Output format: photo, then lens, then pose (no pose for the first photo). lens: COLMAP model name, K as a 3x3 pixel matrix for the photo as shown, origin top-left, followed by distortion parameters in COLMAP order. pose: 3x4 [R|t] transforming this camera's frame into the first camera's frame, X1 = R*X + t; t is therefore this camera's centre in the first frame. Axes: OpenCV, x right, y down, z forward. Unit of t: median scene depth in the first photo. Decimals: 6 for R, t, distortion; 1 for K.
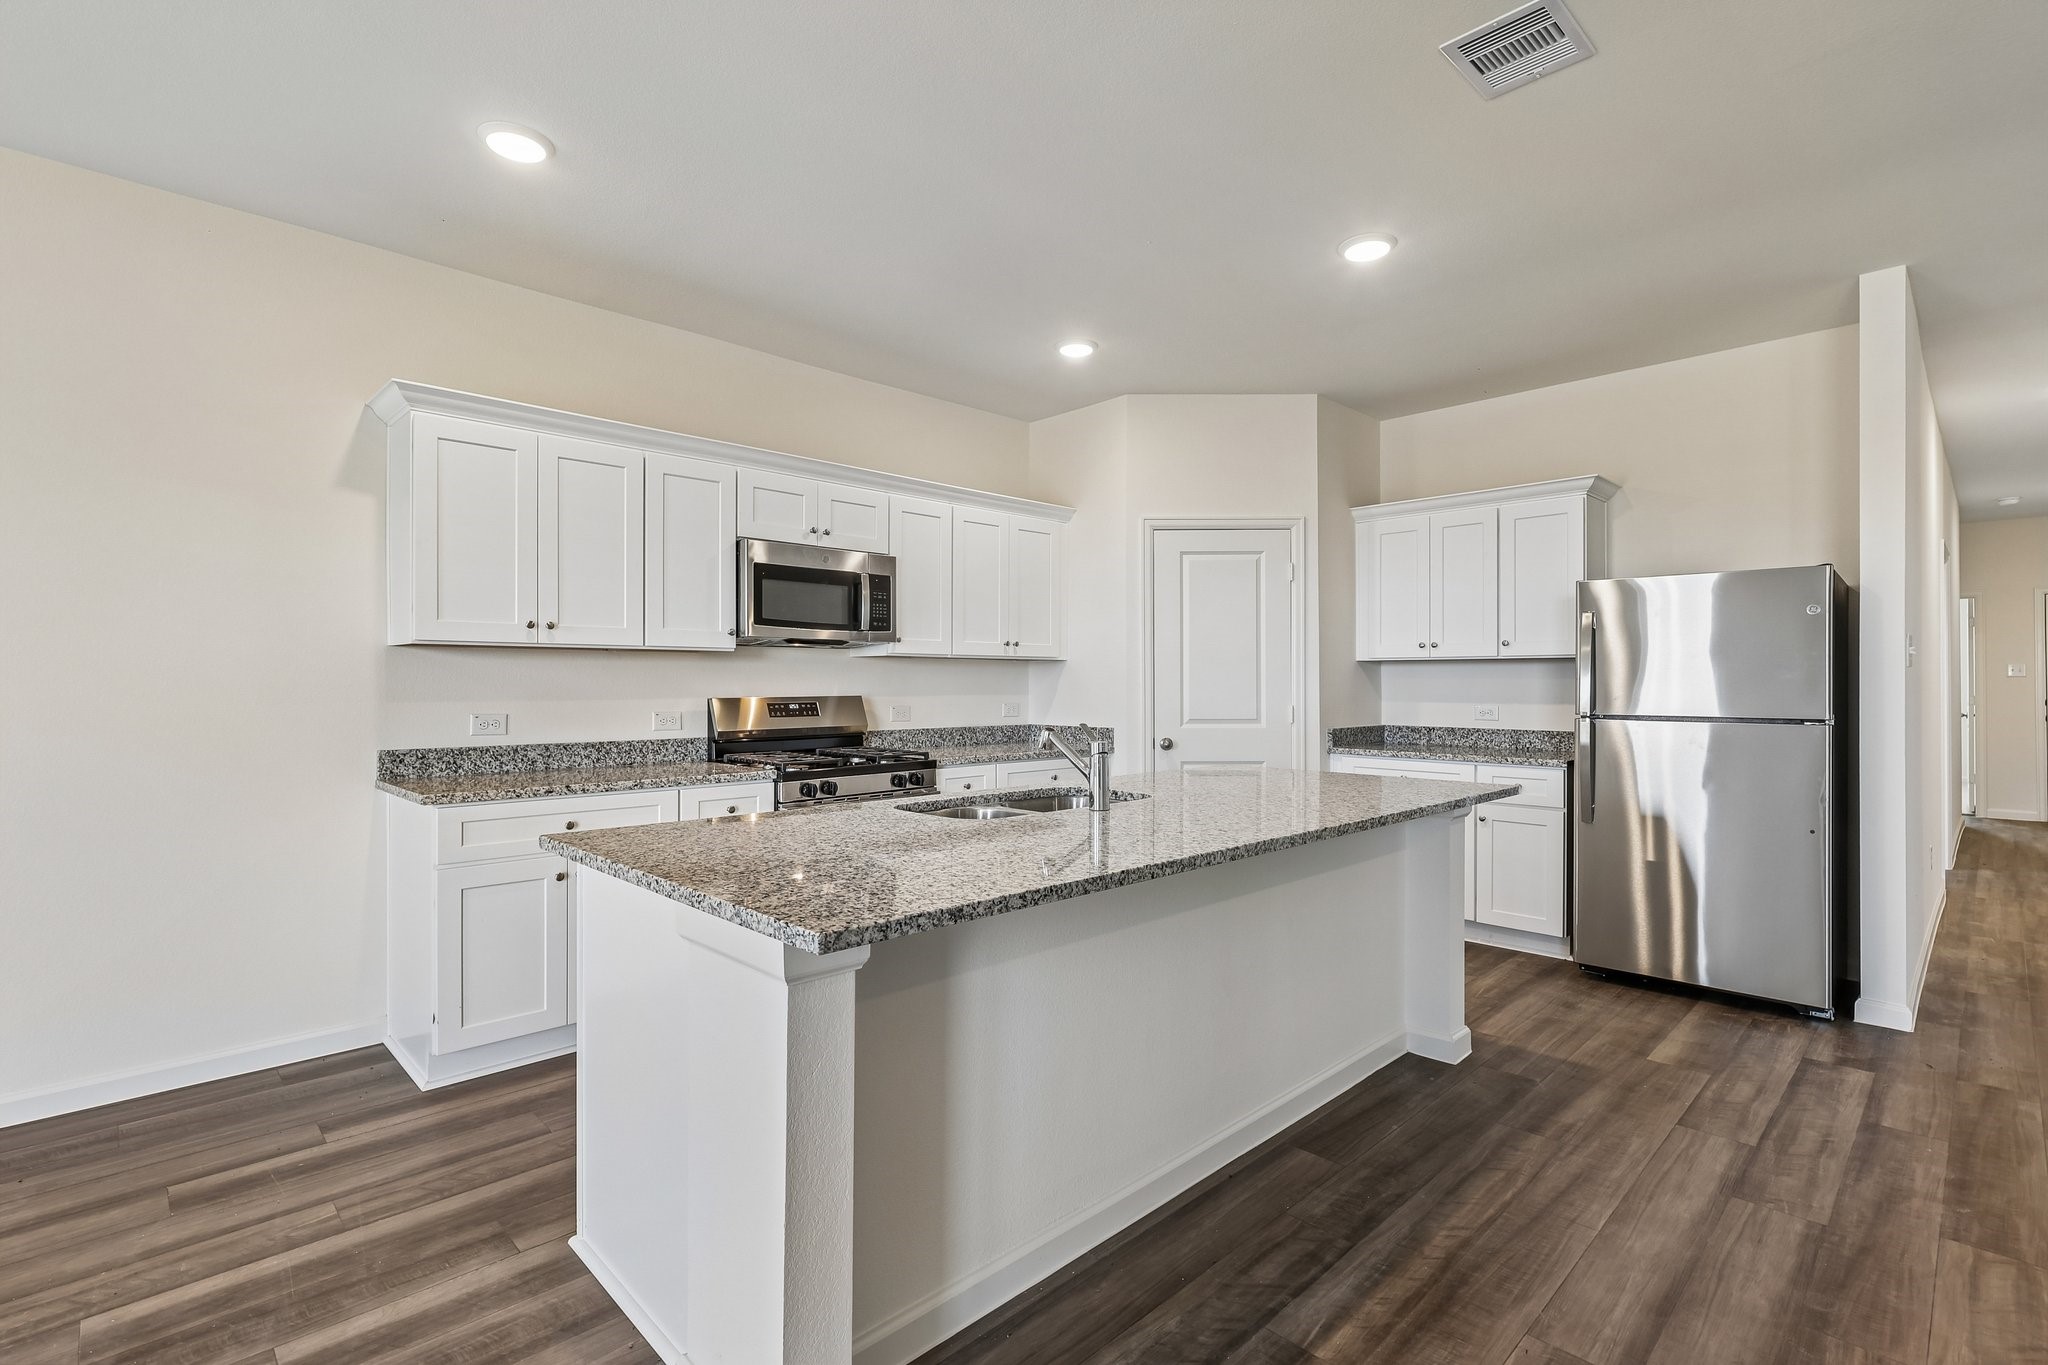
lens RADIAL K [[944.4, 0, 1022.9], [0, 944.4, 679.1], [0, 0, 1]] dist [-0.001013, 0.000113]
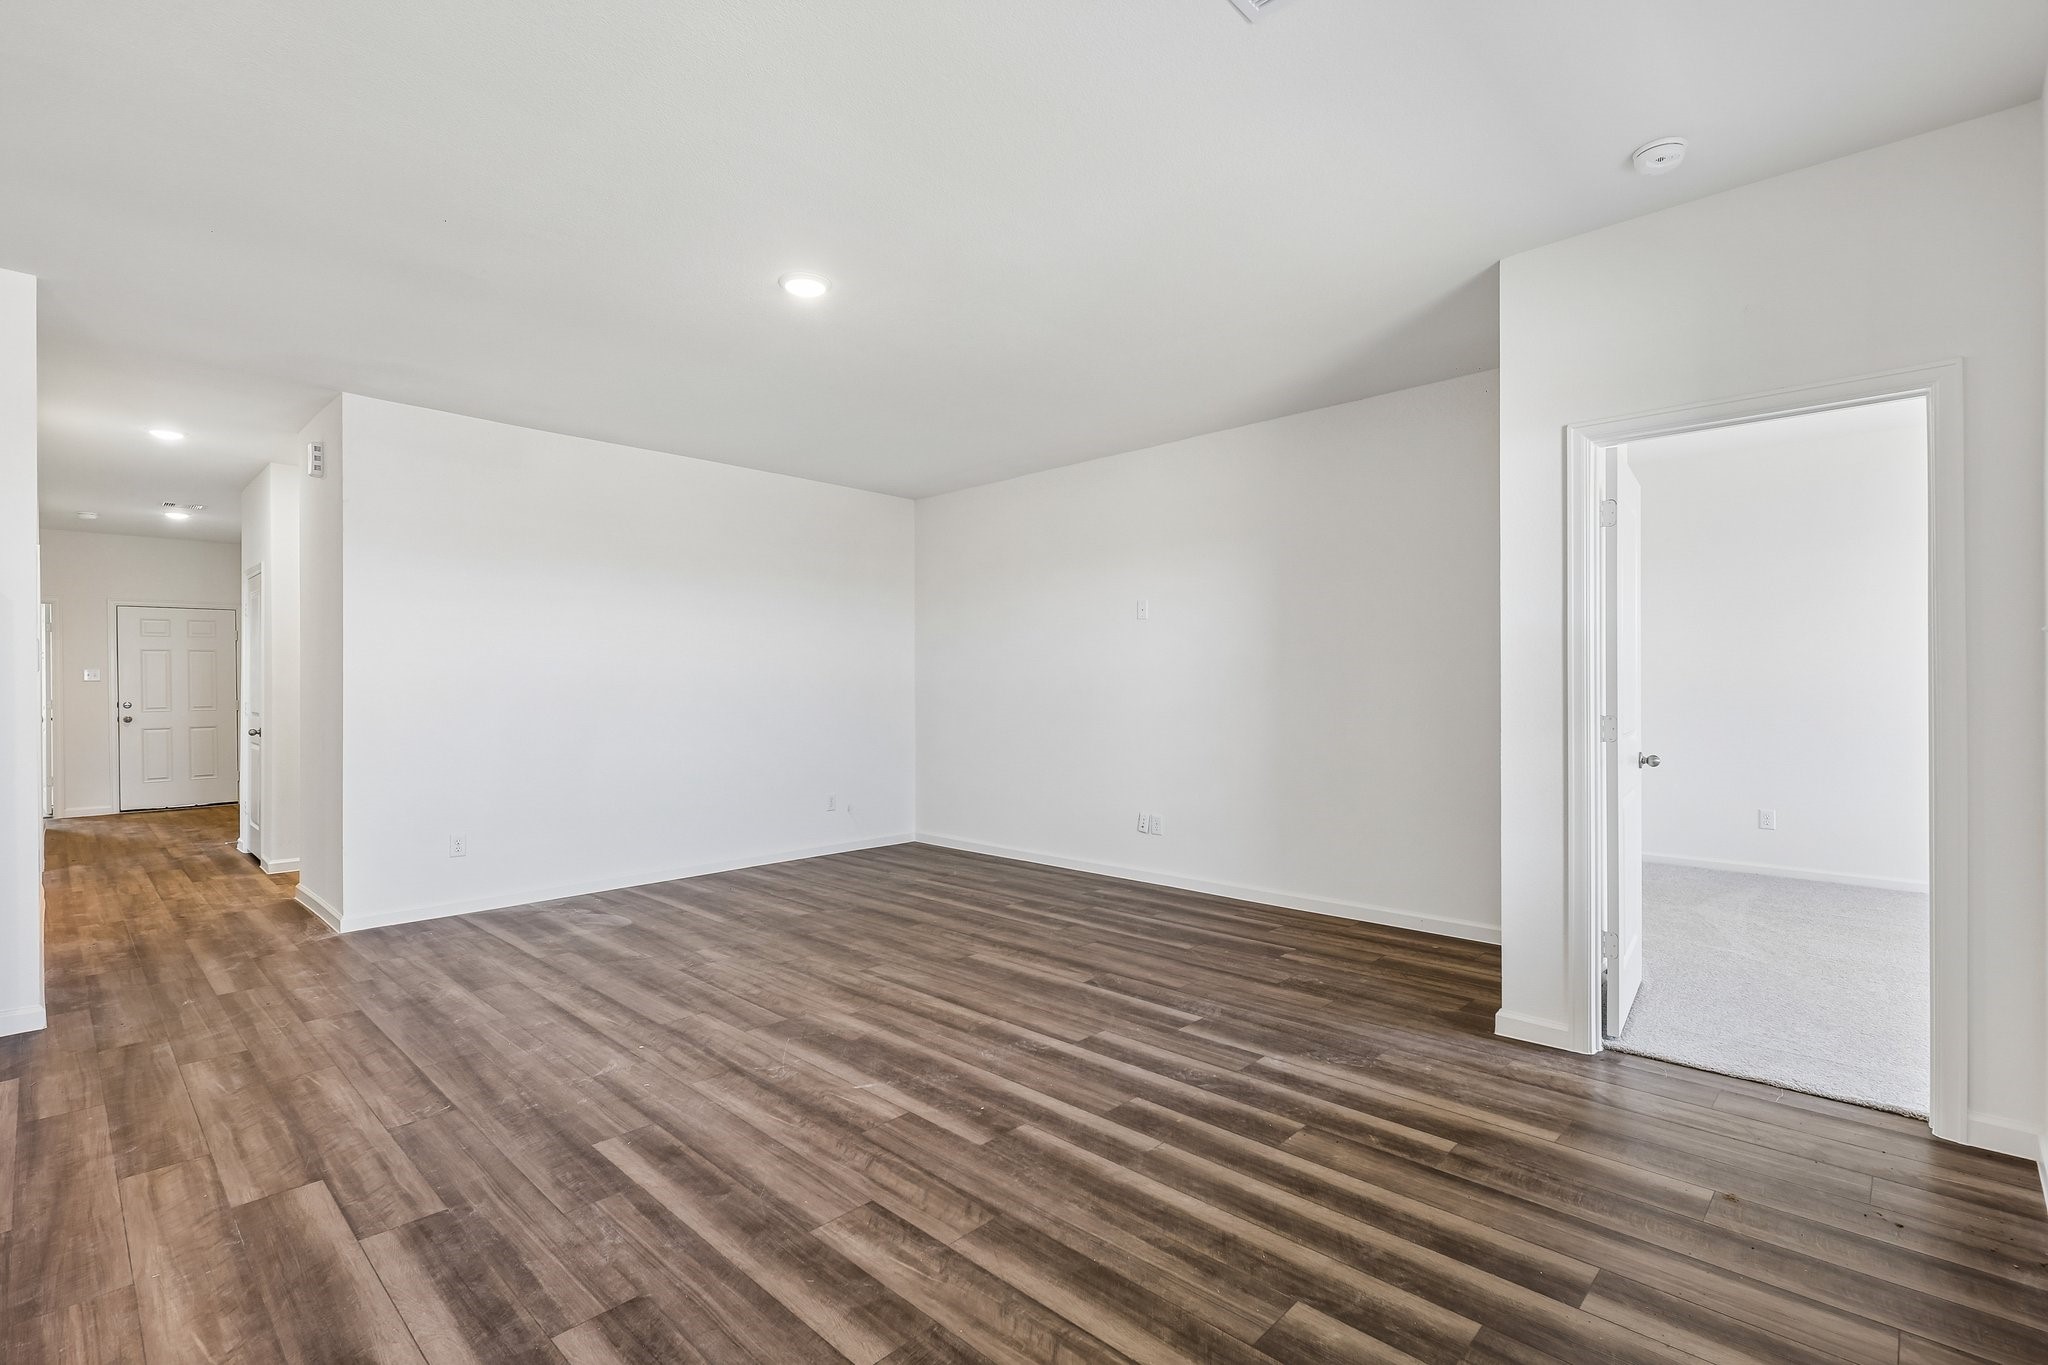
lens RADIAL K [[944.4, 0, 1019.9], [0, 944.4, 684.2], [0, 0, 1]] dist [-0.001013, 0.000113]
pose [[-0.035410, -0.000840, 0.999373, -0.116733], [-0.000081, 1.000000, 0.000837, -0.000526], [-0.999373, -0.000051, -0.035410, -0.021619]]
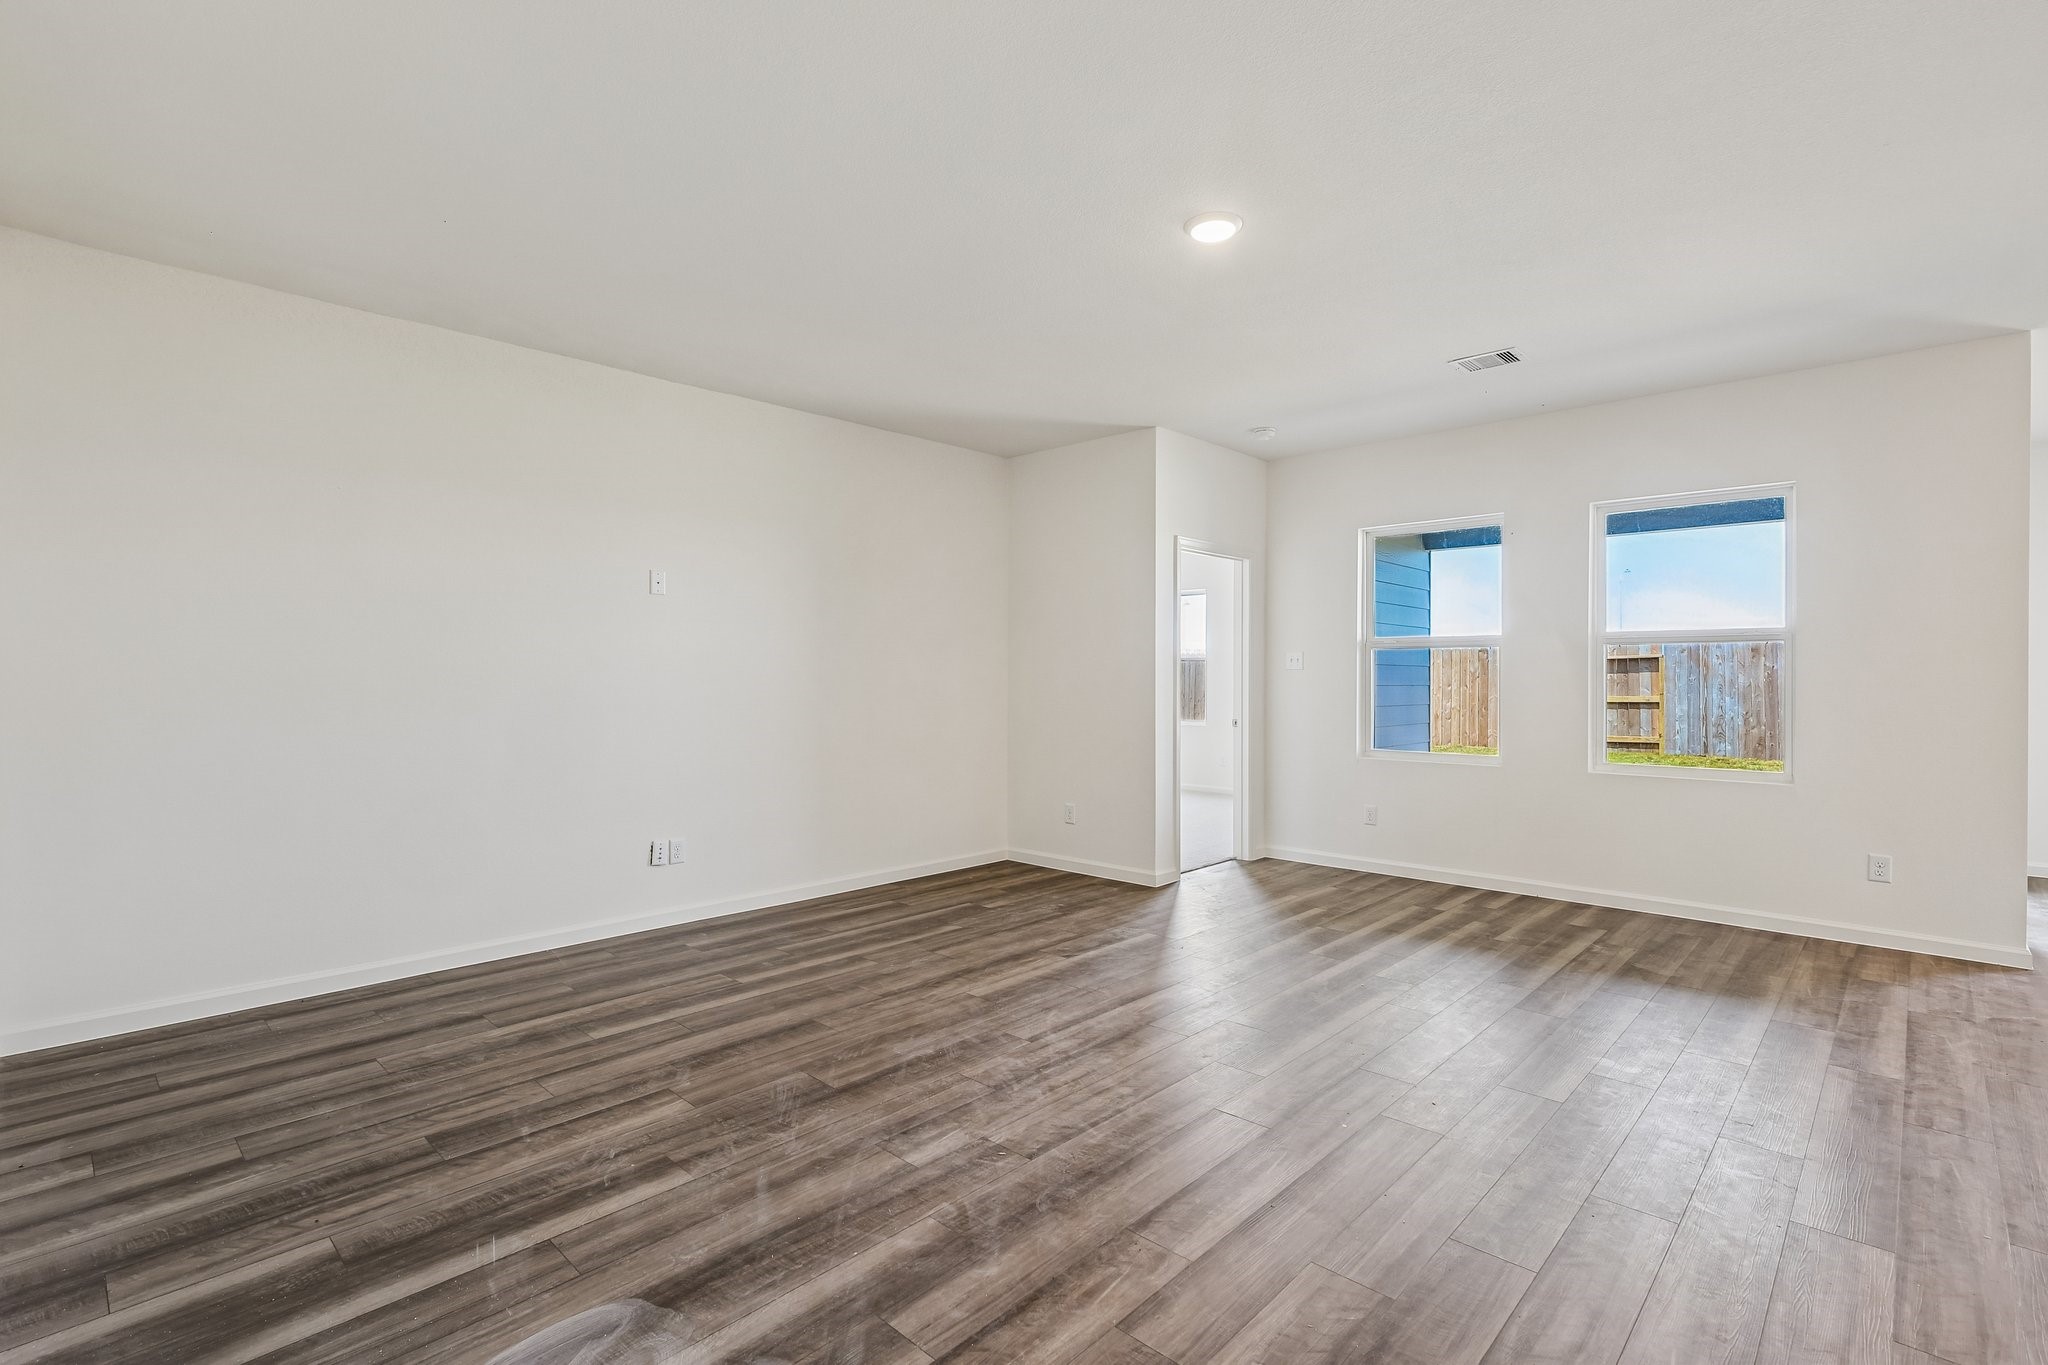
lens RADIAL K [[944.4, 0, 1023.0], [0, 944.4, 681.2], [0, 0, 1]] dist [-0.001013, 0.000113]
pose [[-0.999193, -0.001685, -0.040143, 1.147292], [-0.001688, 0.999999, 0.000051, 0.005316], [0.040143, 0.000119, -0.999194, 1.088147]]
